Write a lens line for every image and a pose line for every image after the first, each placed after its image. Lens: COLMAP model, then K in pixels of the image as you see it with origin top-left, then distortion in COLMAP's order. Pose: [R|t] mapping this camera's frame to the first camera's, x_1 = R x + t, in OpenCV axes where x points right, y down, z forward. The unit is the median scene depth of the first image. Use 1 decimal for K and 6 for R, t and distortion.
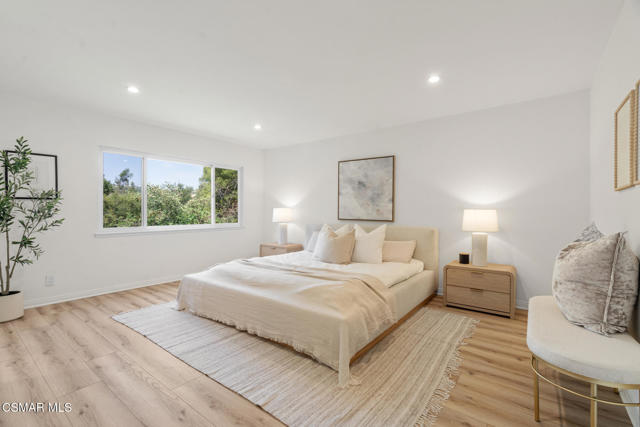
lens RADIAL K [[290.3, 0, 317.1], [0, 290.3, 213.4], [0, 0, 1]] dist [-0.011643, 0.003133]
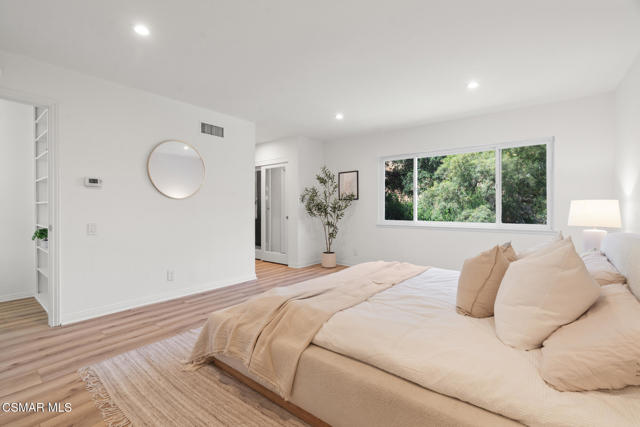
lens RADIAL K [[290.3, 0, 318.1], [0, 290.3, 211.2], [0, 0, 1]] dist [-0.011643, 0.003133]
pose [[-0.025542, 0.010191, -0.999622, 0.986466], [-0.004440, 0.999937, 0.010308, -0.002903], [0.999664, 0.004702, -0.025495, 1.263773]]
